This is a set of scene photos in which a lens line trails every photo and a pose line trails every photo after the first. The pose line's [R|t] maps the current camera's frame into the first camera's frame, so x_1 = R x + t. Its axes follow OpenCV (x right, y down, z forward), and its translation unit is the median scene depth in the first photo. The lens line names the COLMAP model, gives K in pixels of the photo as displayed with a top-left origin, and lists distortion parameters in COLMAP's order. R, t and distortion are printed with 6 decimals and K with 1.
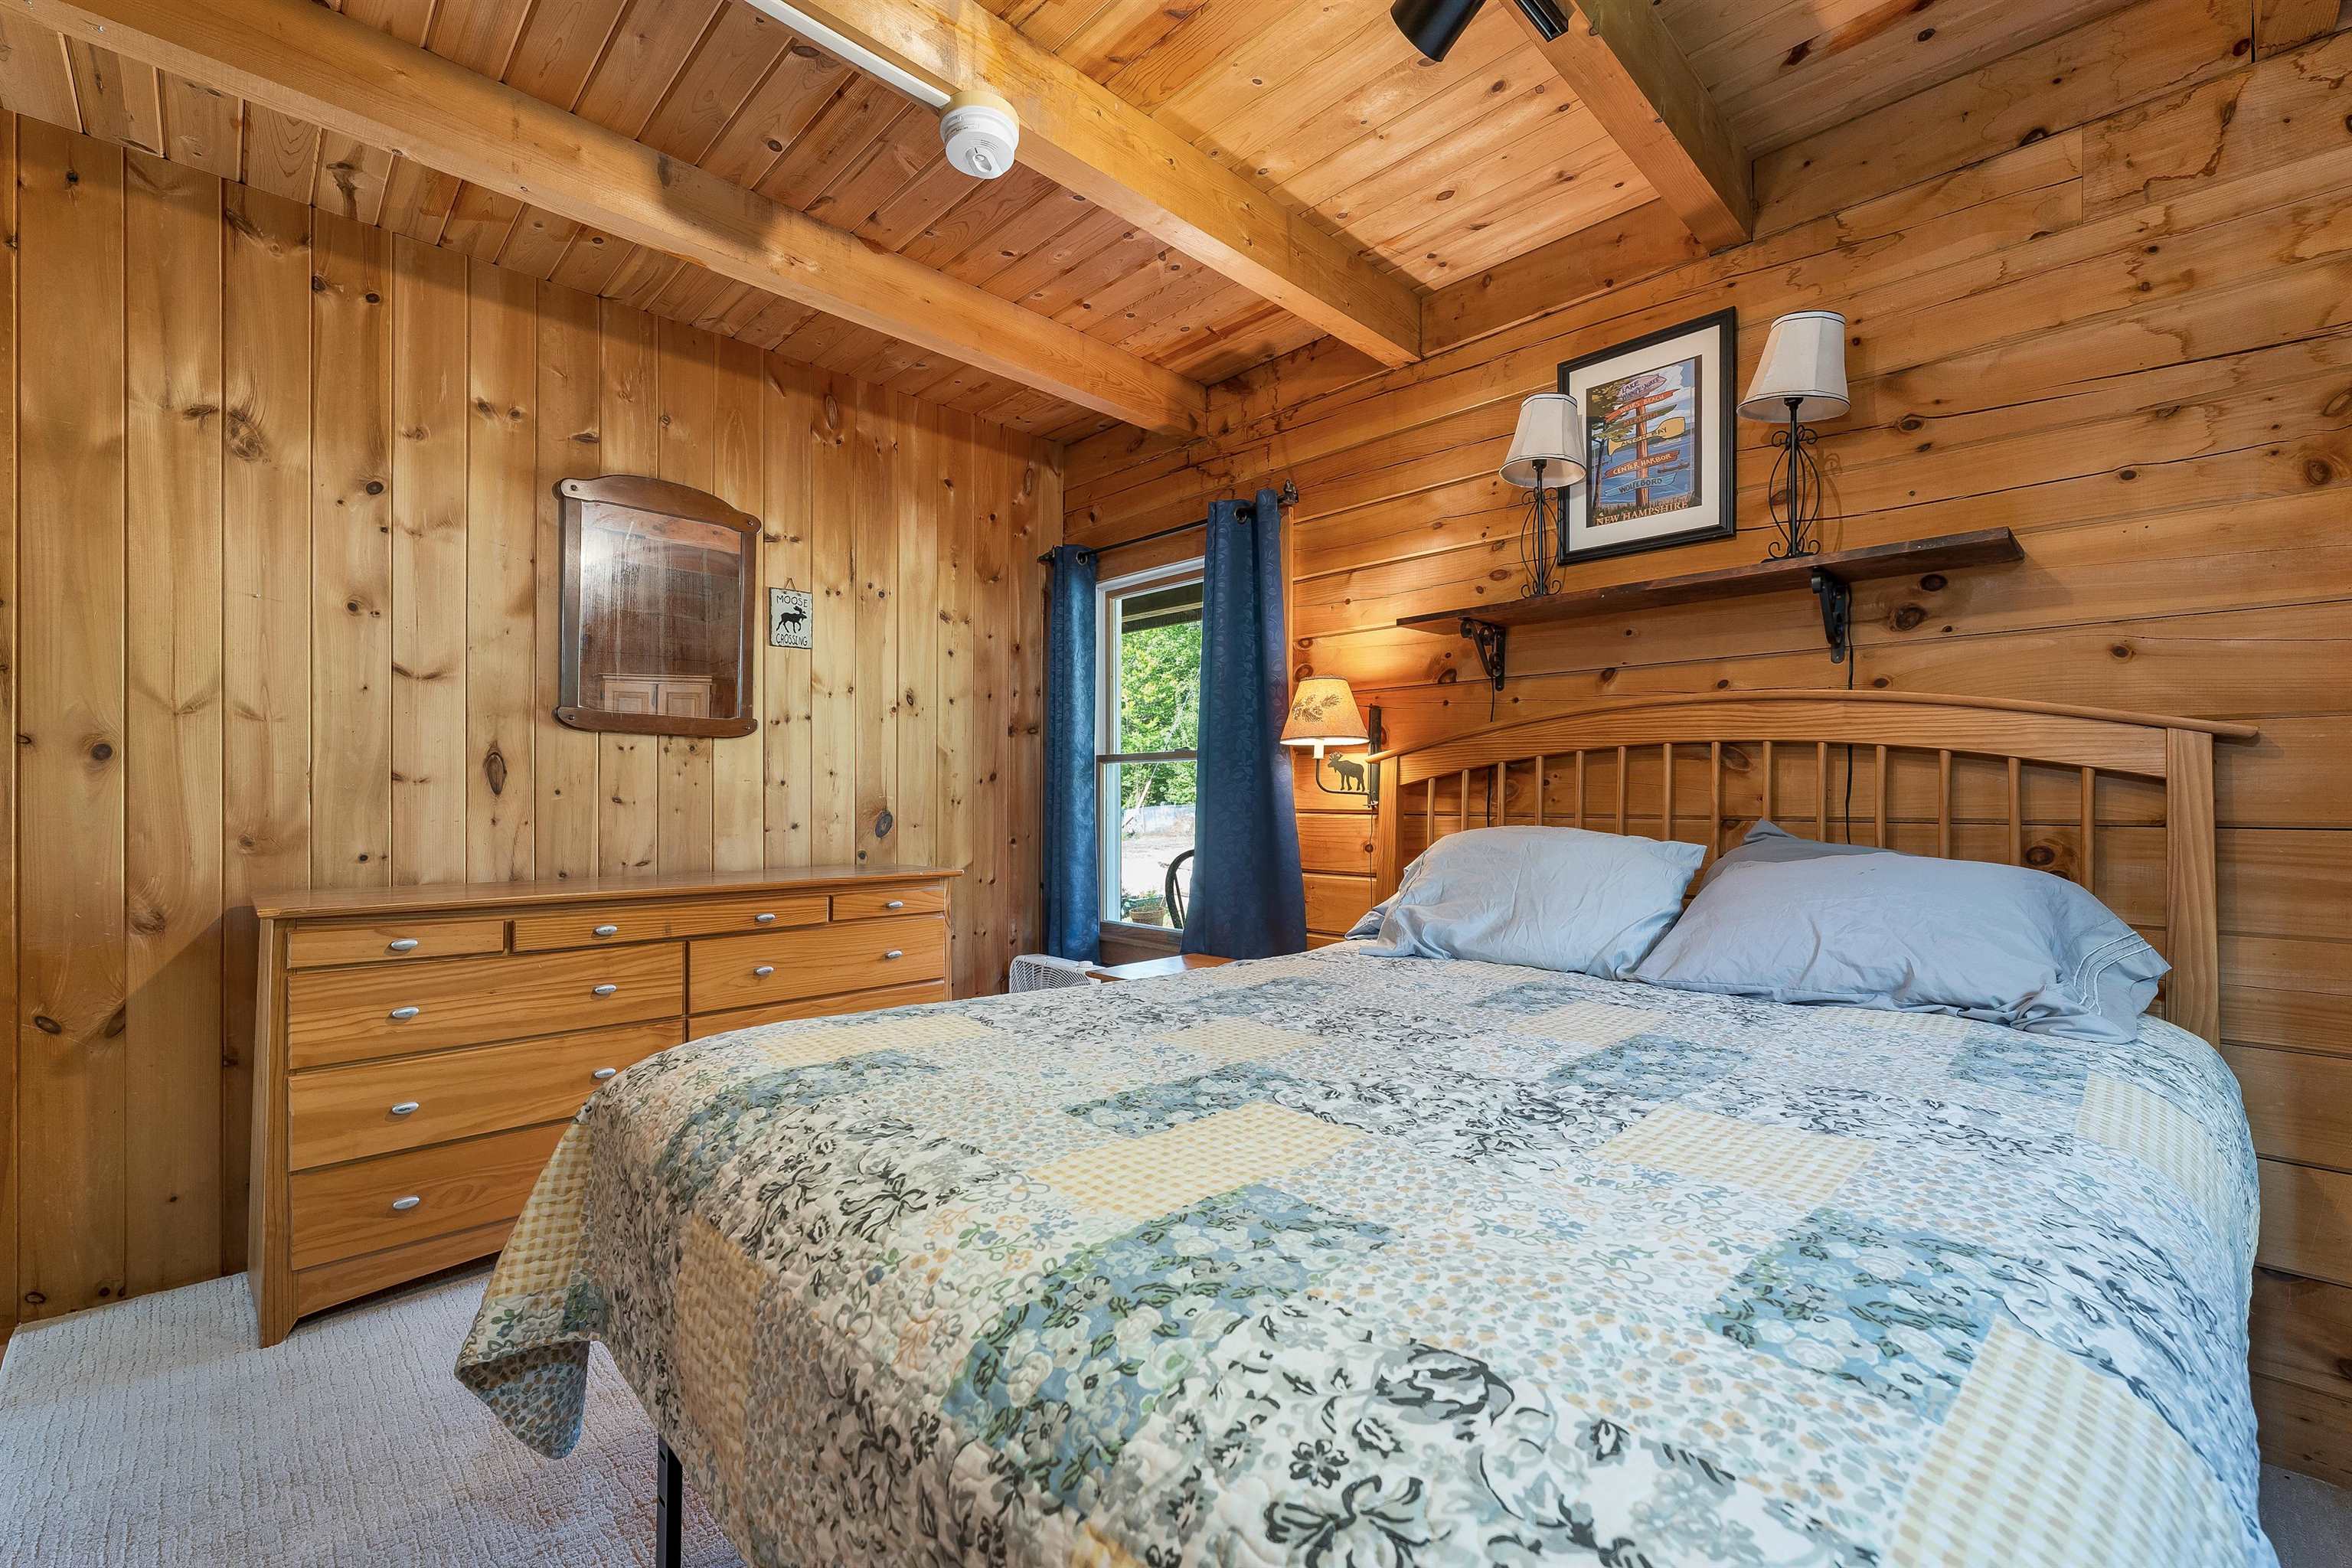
lens RADIAL K [[978.9, 0, 1157.1], [0, 978.9, 785.1], [0, 0, 1]] dist [-0.002414, -0.000219]
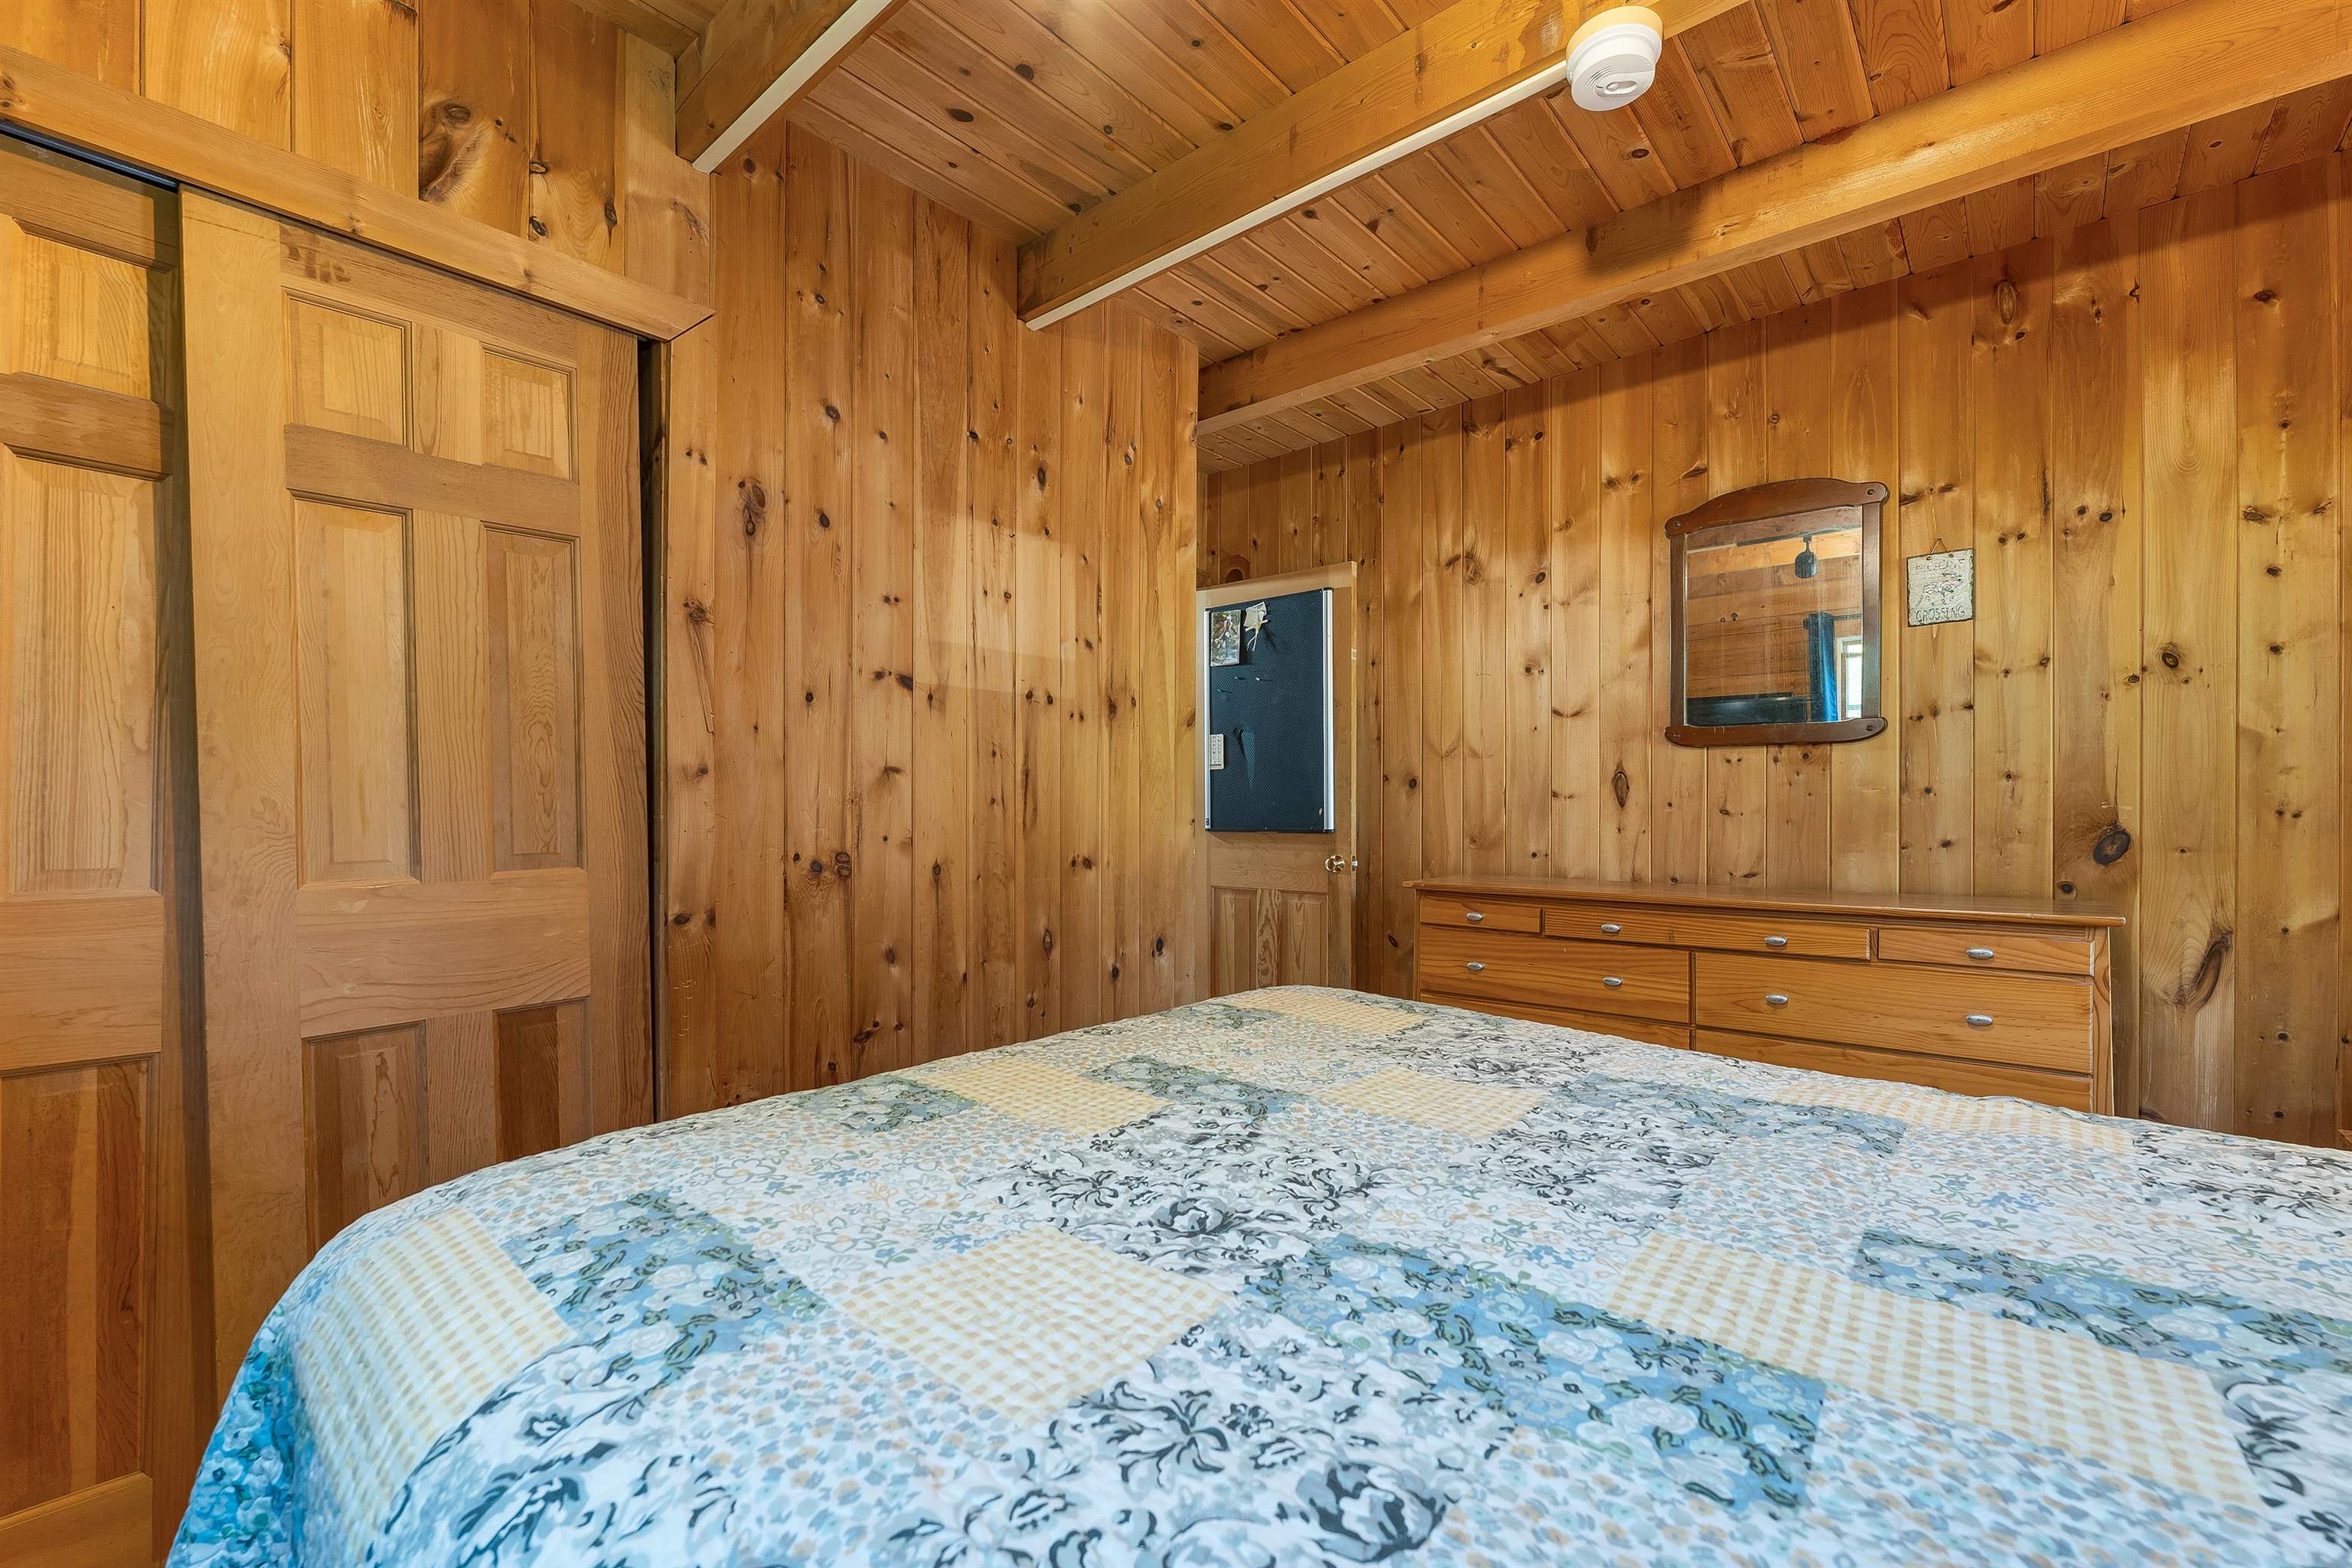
lens RADIAL K [[981.3, 0, 1184.0], [0, 981.3, 792.9], [0, 0, 1]] dist [-0.001279, 0.000199]
pose [[0.105147, -0.019703, -0.994262, 0.452854], [0.016104, 0.999706, -0.018108, 0.005587], [0.994326, -0.014108, 0.105433, 0.357128]]
